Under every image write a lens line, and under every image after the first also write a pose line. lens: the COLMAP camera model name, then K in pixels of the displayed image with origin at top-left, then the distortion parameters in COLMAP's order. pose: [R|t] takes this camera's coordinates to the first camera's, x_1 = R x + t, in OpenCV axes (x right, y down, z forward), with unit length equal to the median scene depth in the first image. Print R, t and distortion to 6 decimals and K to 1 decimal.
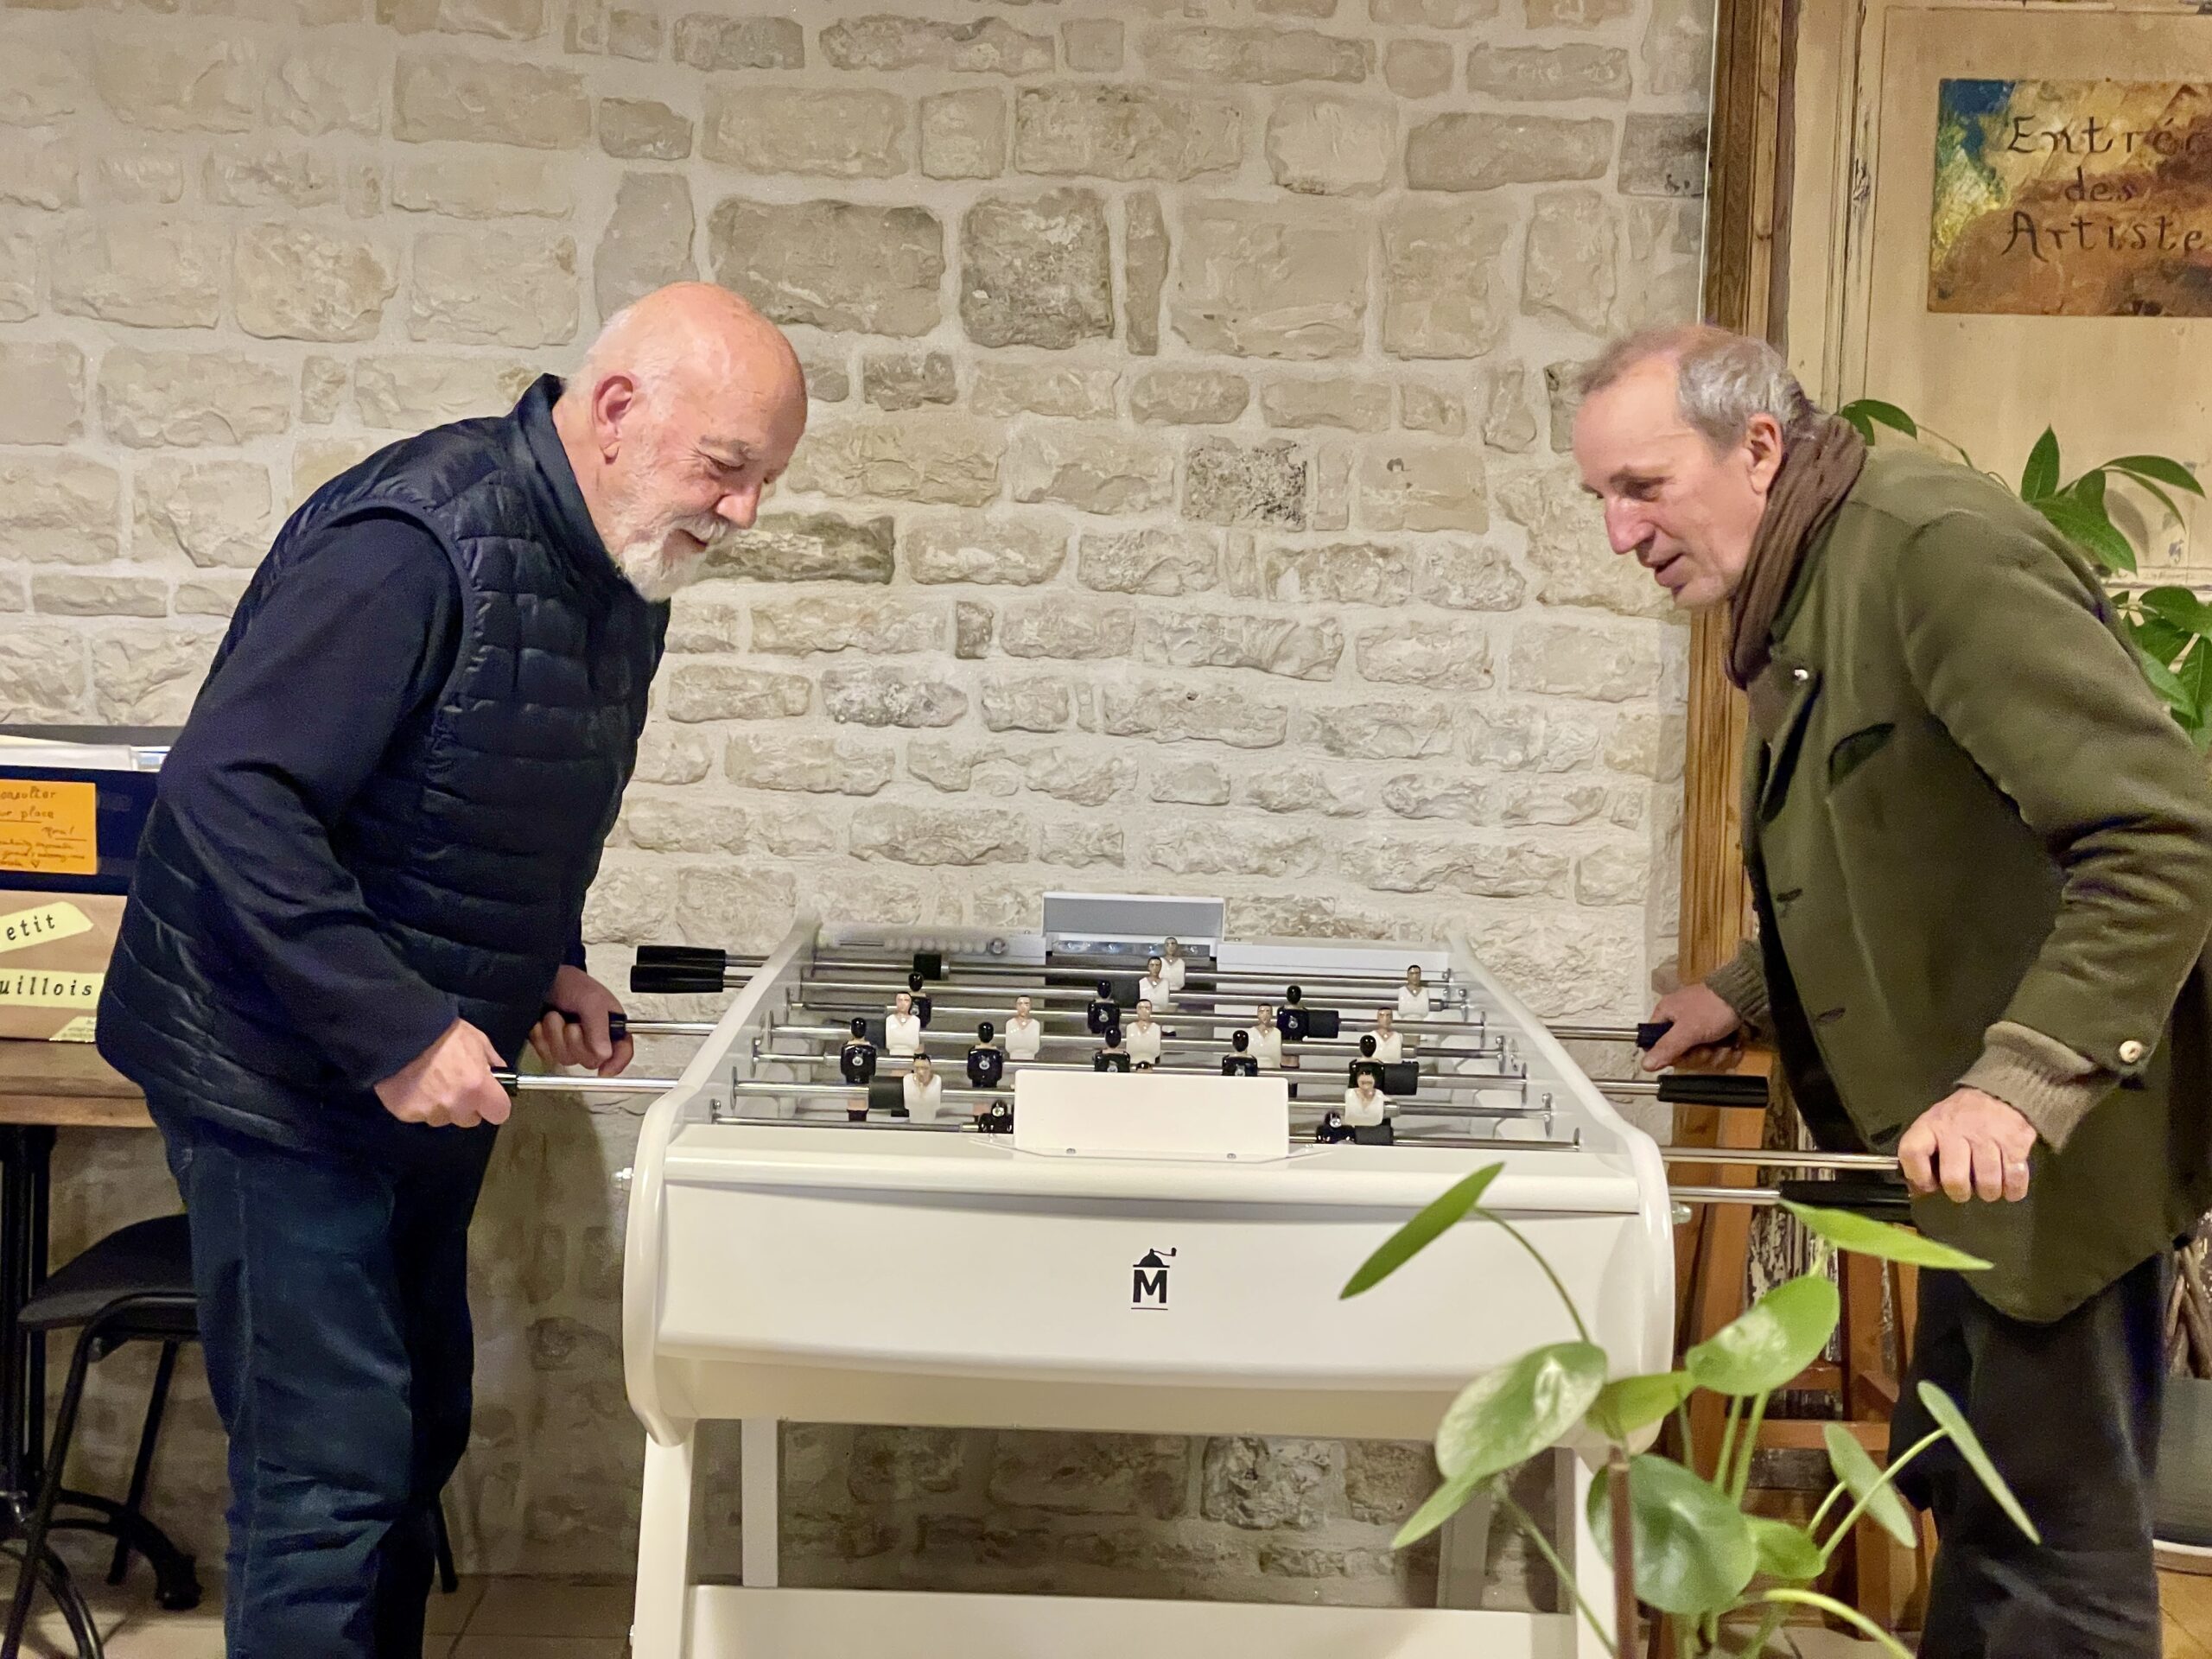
lens RADIAL K [[3340.6, 0, 1106.0], [0, 3340.6, 827.0], [0, 0, 1]] dist [0.096340, 0.000000]
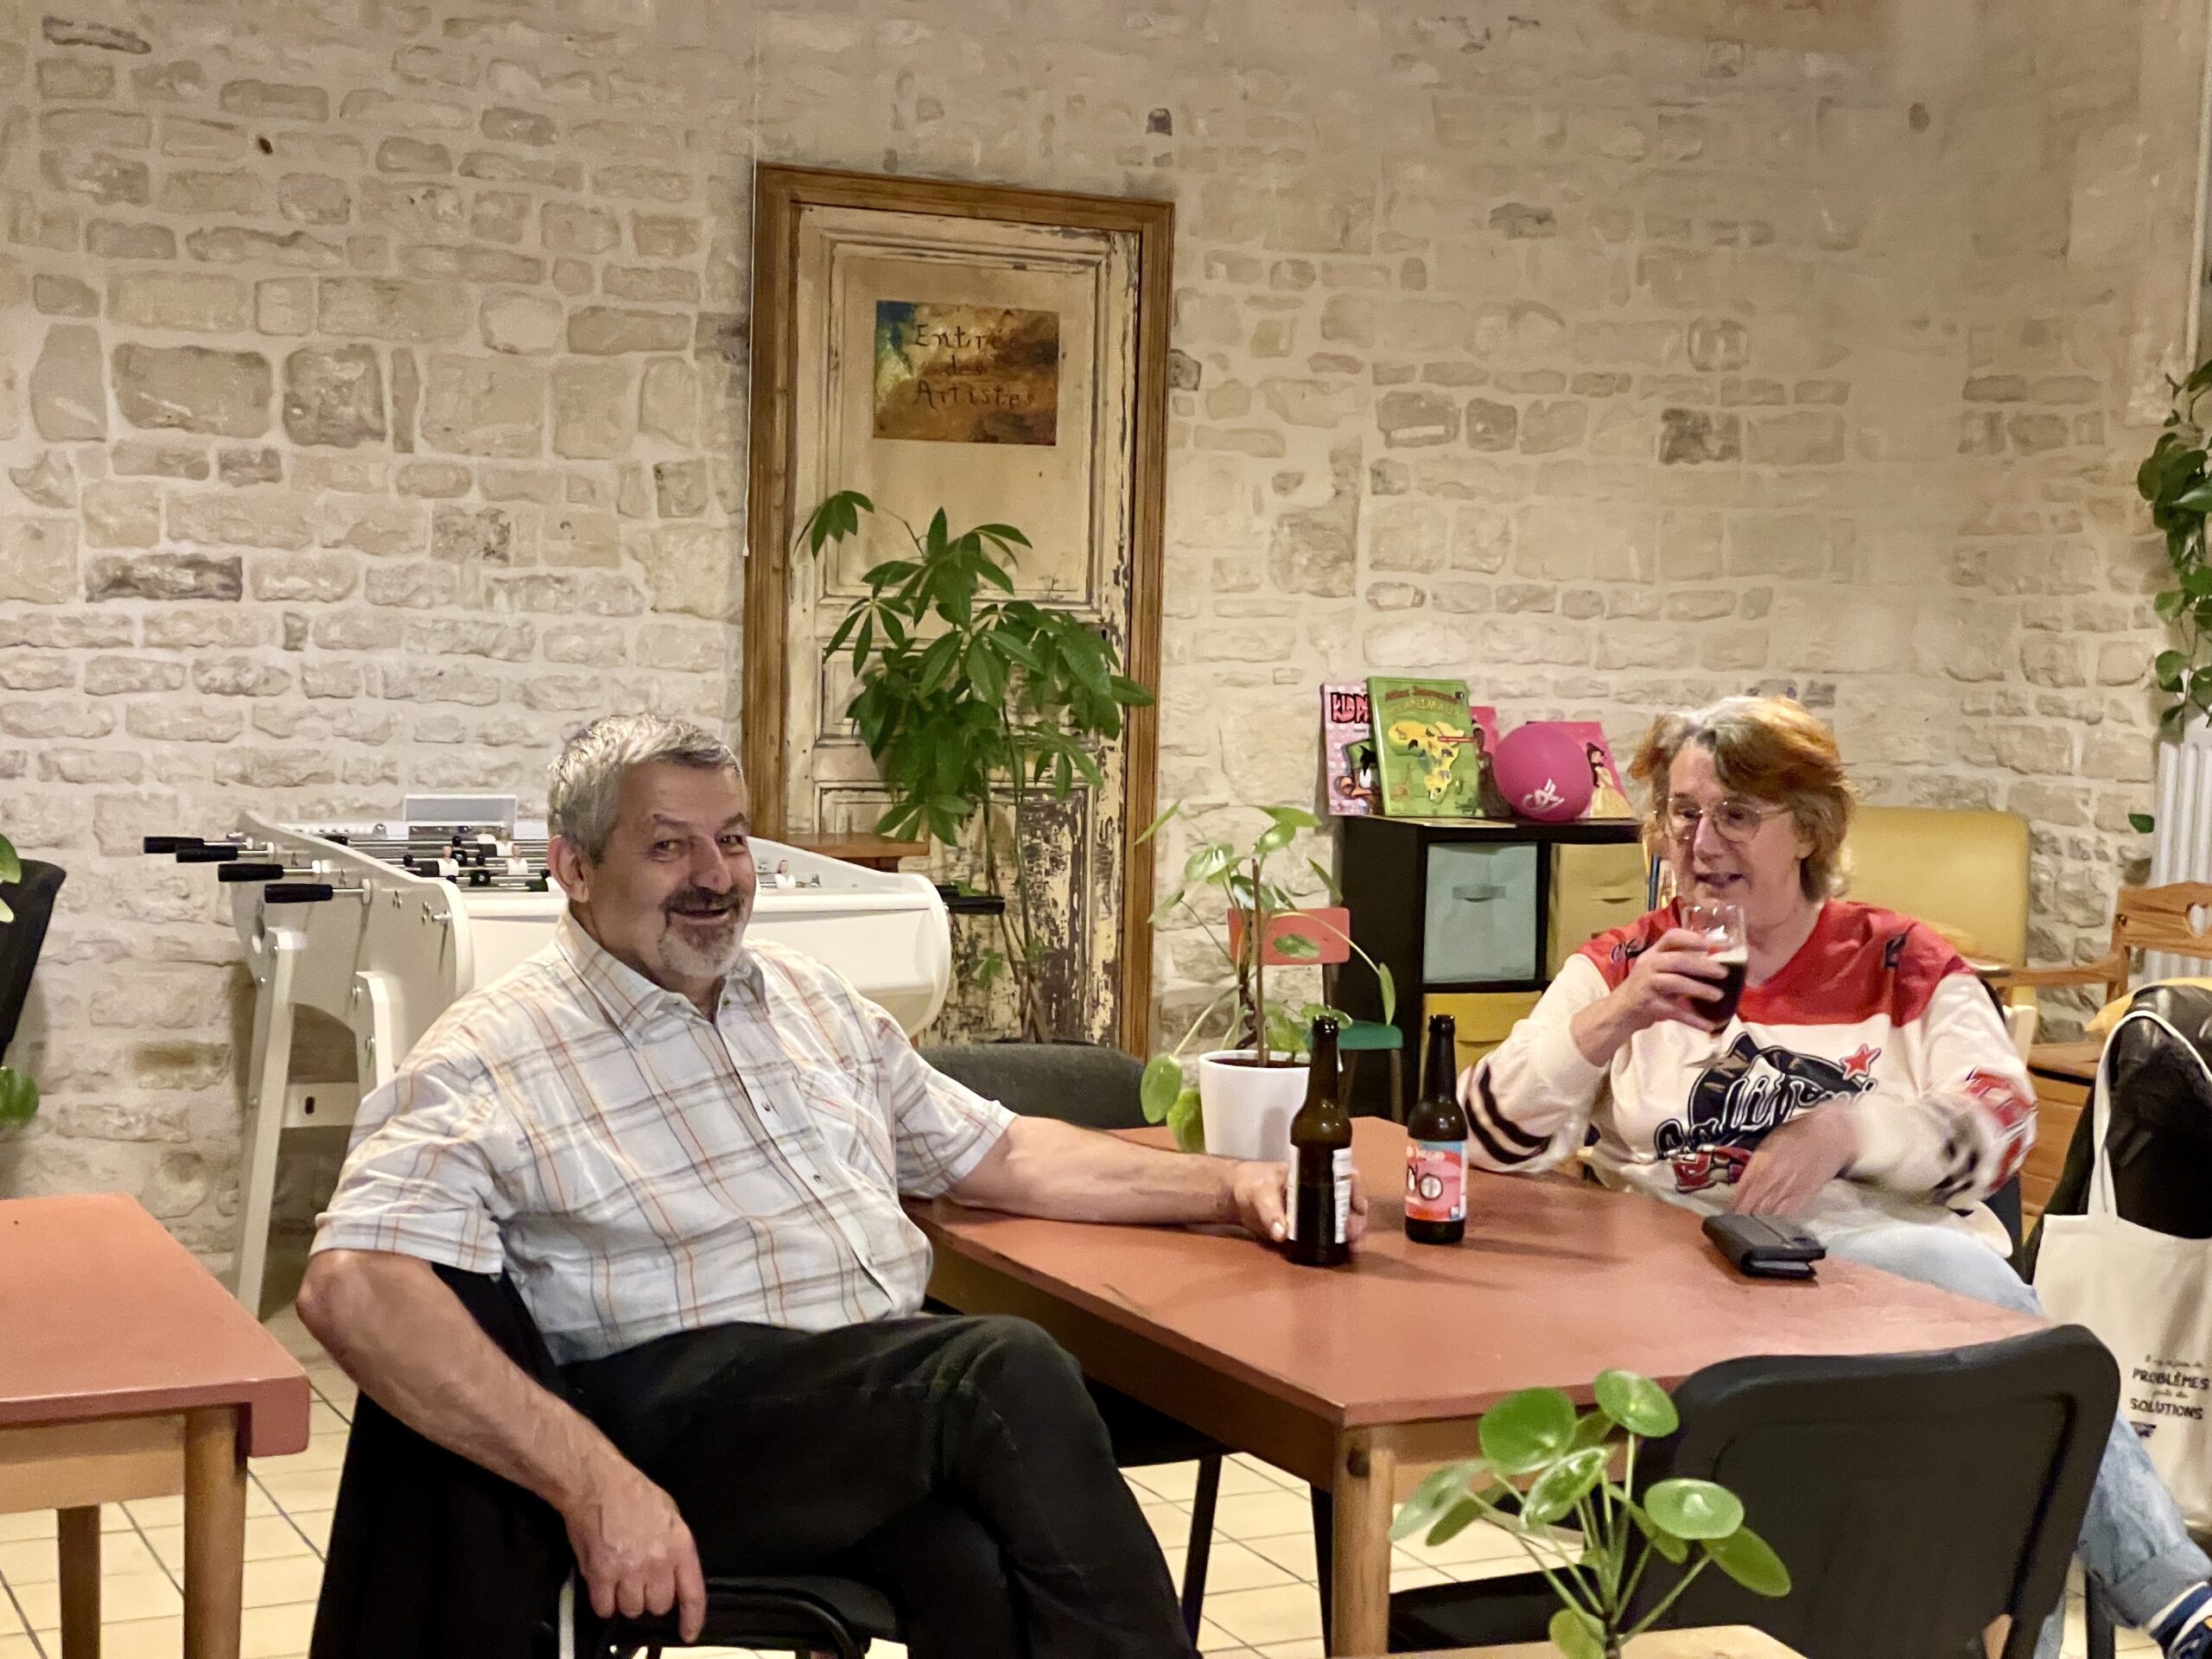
lens RADIAL K [[3340.6, 0, 1109.1], [0, 3340.6, 843.7], [0, 0, 1]] dist [0.096340, 0.000000]
pose [[0.891432, -0.038874, 0.451484, -0.406945], [0.034828, 0.999244, 0.017272, 0.024321], [-0.451814, 0.000327, 0.892112, -0.534309]]
